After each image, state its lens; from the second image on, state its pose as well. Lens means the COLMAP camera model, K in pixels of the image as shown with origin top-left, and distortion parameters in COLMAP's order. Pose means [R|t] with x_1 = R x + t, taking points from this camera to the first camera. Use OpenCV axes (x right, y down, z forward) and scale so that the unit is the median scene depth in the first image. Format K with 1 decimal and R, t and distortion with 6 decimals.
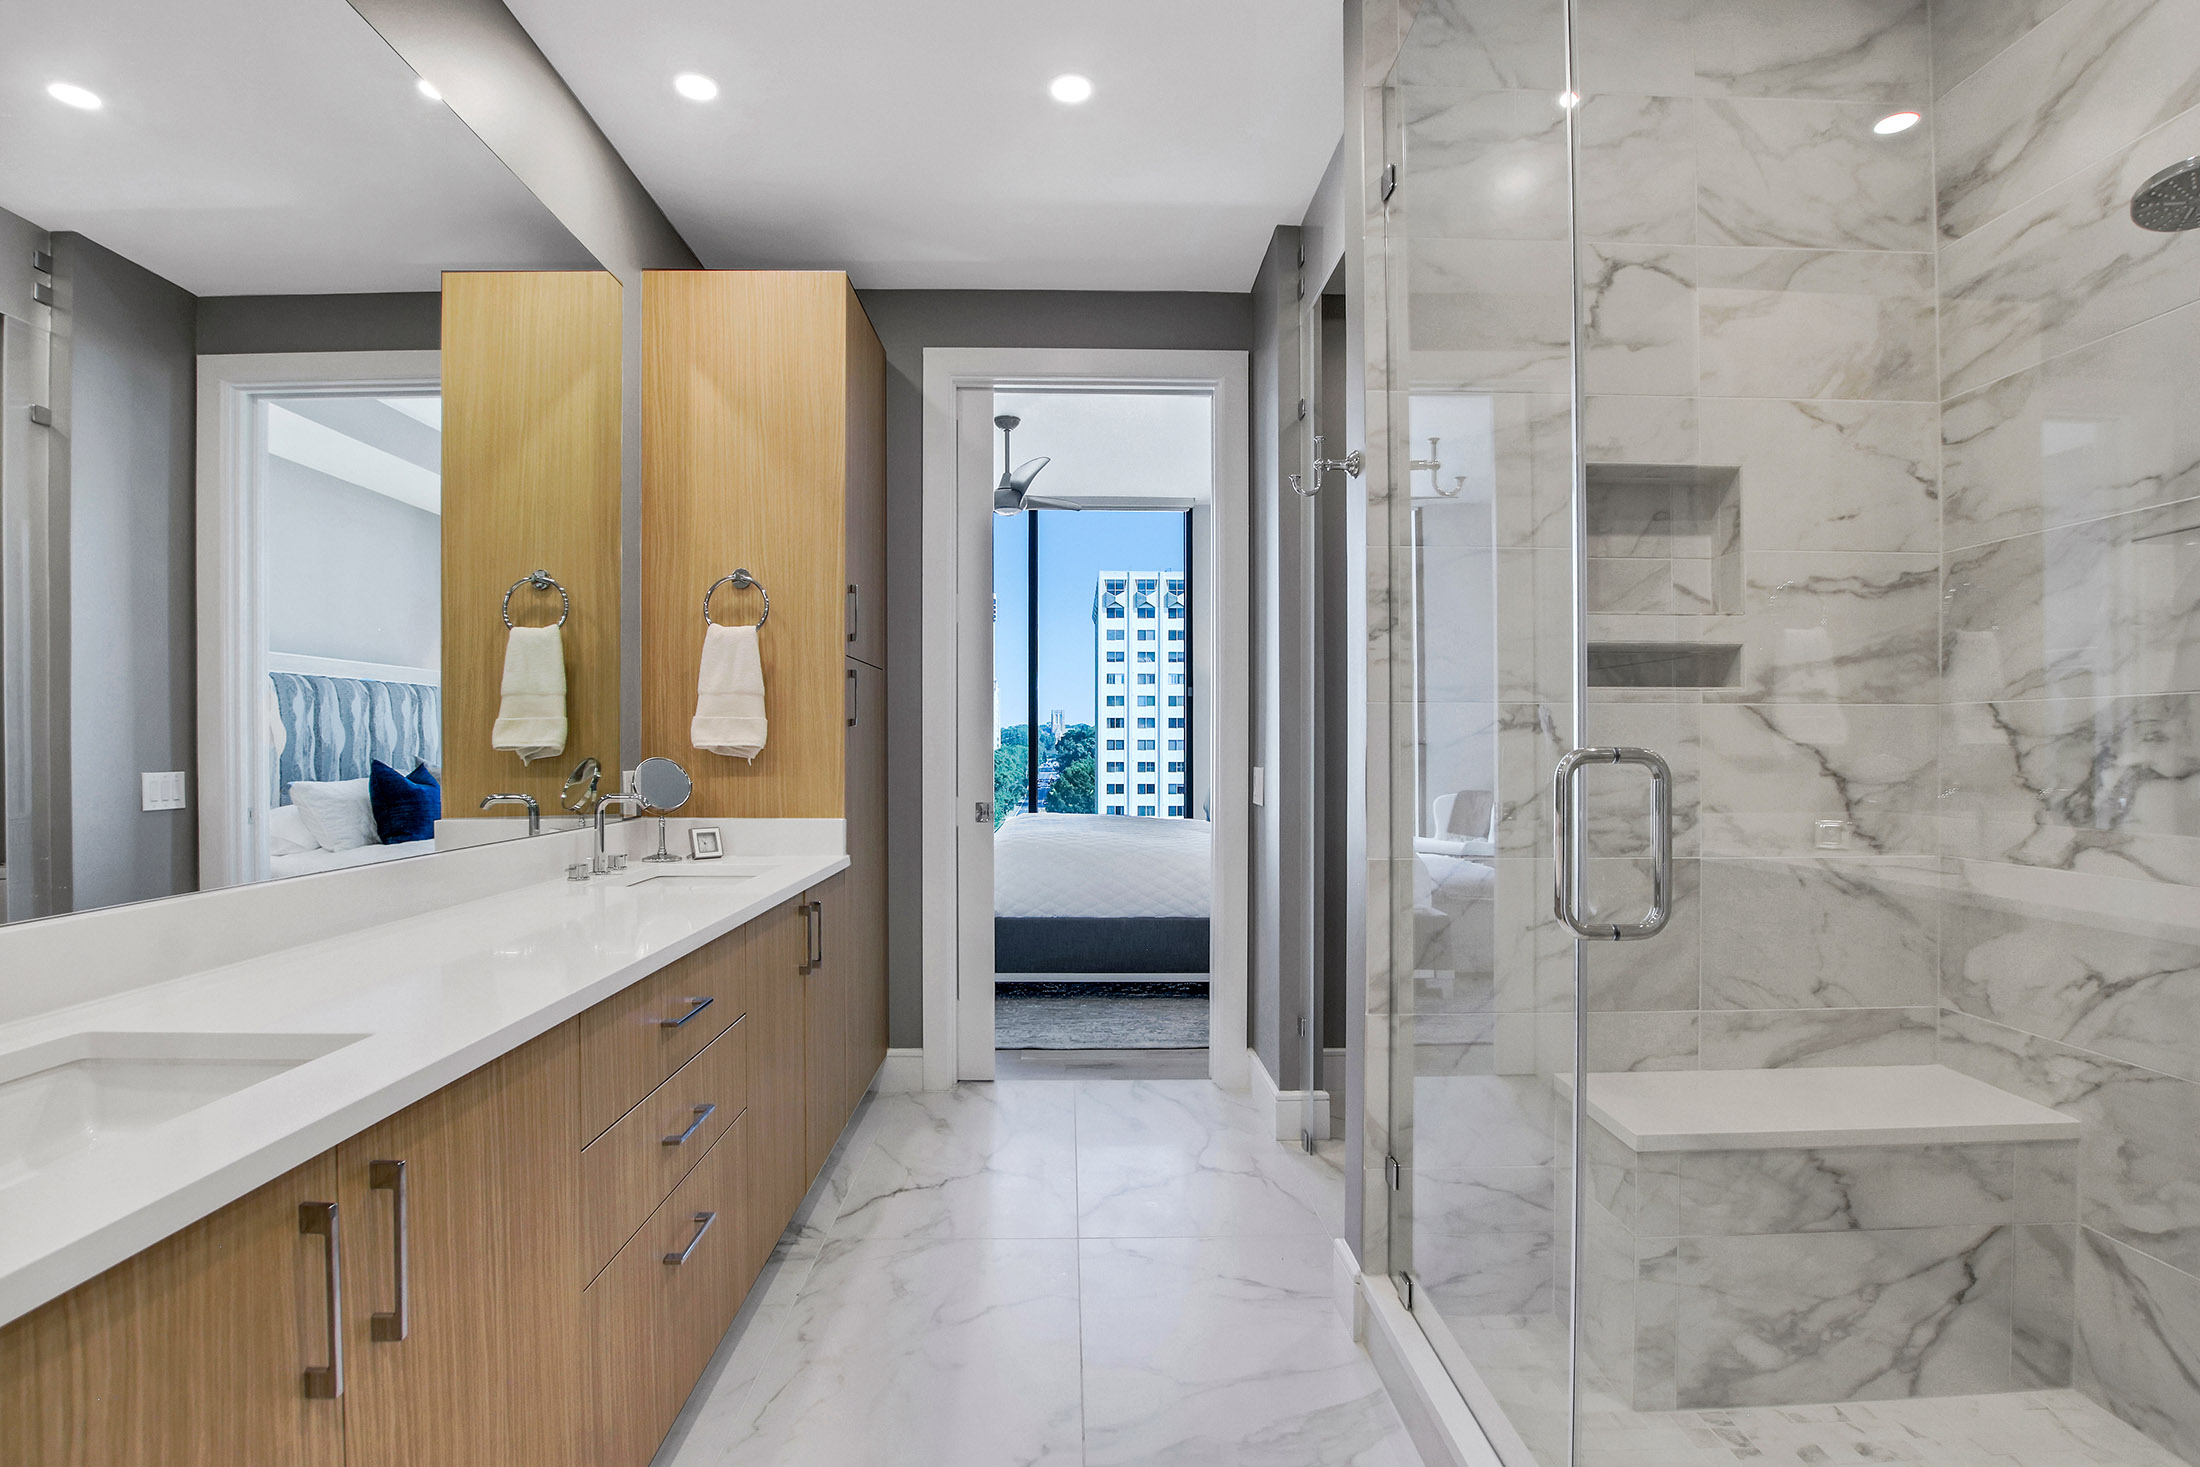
lens RADIAL K [[1088.3, 0, 1078.0], [0, 1088.3, 729.0], [0, 0, 1]] dist [-0.030161, 0.002652]
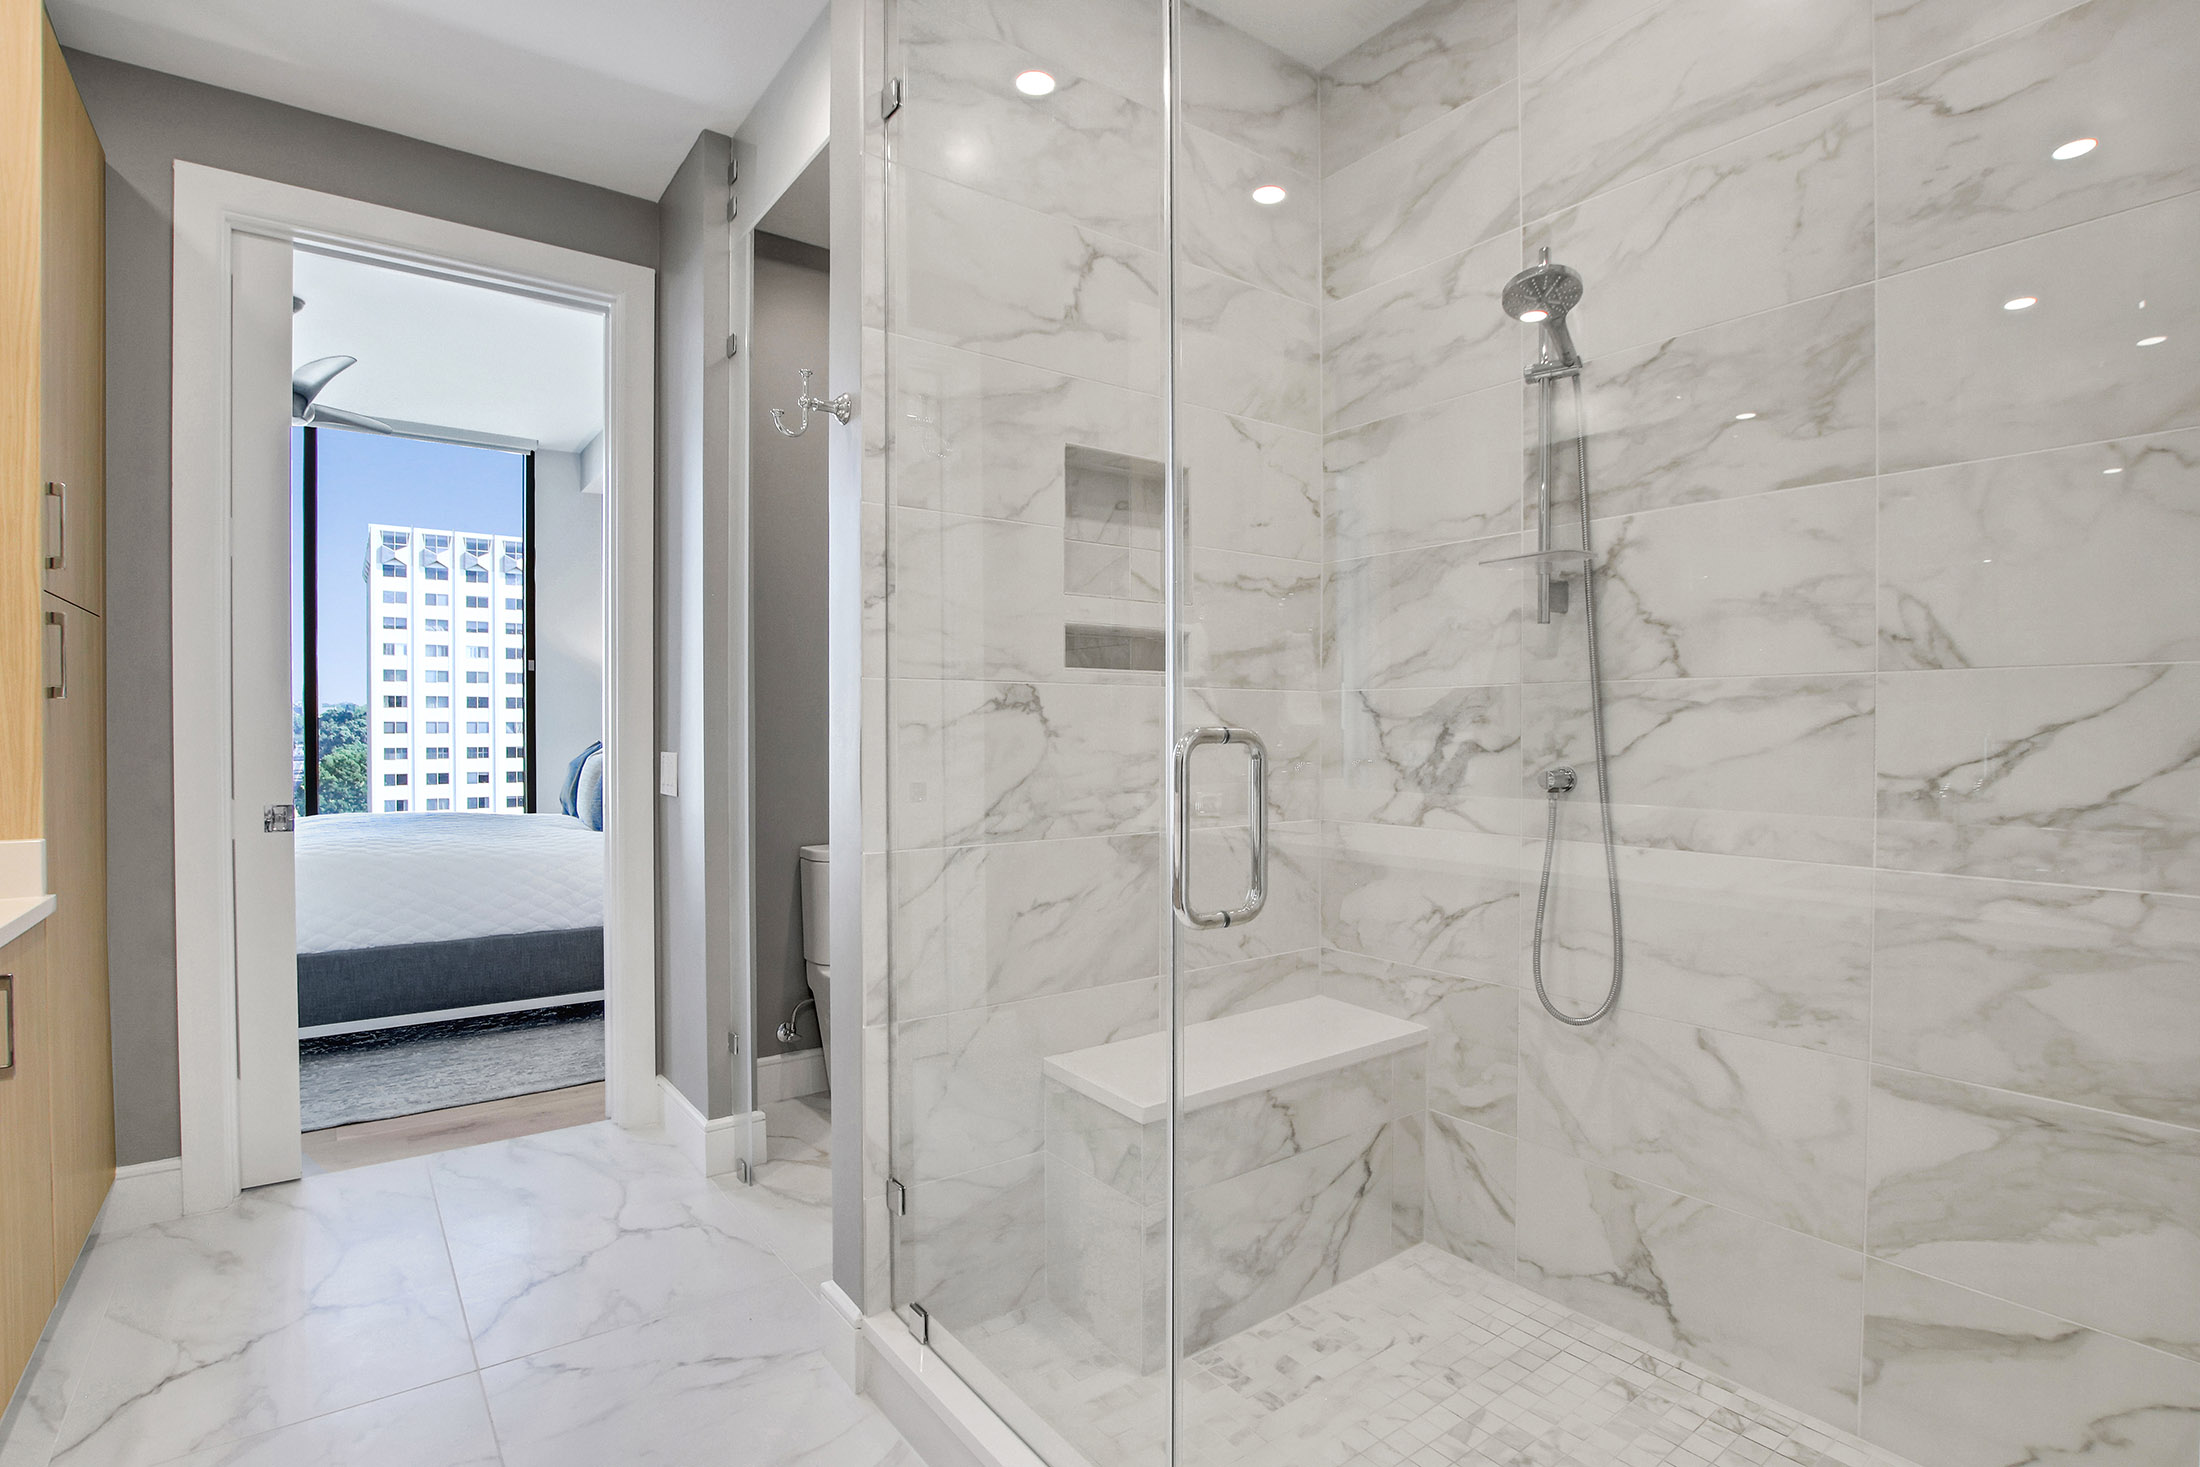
lens RADIAL K [[1079.3, 0, 1085.3], [0, 1079.3, 730.7], [0, 0, 1]] dist [-0.031509, 0.002551]
pose [[0.815024, -0.002868, 0.579419, -0.096085], [-0.007416, 0.999854, 0.015380, 0.003850], [-0.579379, -0.016832, 0.814884, 0.174231]]
